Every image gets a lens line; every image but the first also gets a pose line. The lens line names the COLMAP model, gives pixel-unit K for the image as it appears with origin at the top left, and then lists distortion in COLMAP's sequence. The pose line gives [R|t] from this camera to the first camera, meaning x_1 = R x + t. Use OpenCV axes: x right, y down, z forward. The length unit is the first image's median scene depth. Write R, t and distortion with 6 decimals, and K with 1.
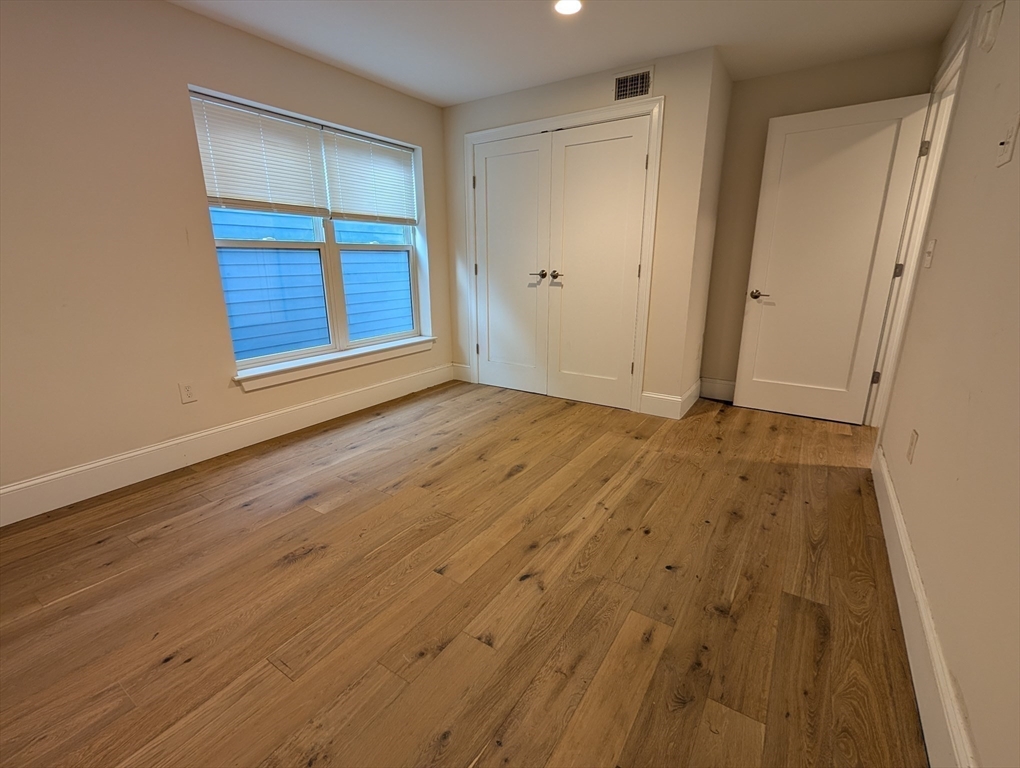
lens RADIAL K [[454.6, 0, 507.4], [0, 454.6, 386.9], [0, 0, 1]] dist [0.003212, -0.000909]
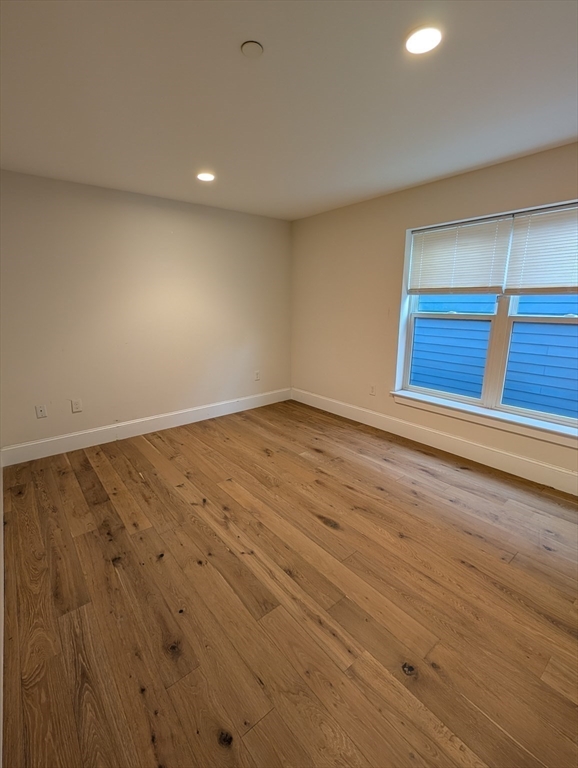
lens RADIAL K [[342.3, 0, 286.4], [0, 342.3, 381.4], [0, 0, 1]] dist [0.003212, -0.000909]
pose [[-0.294298, 0.228793, -0.927924, 0.849258], [-0.249552, 0.918842, 0.305701, -0.420502], [0.922558, 0.321532, -0.213318, 1.065045]]
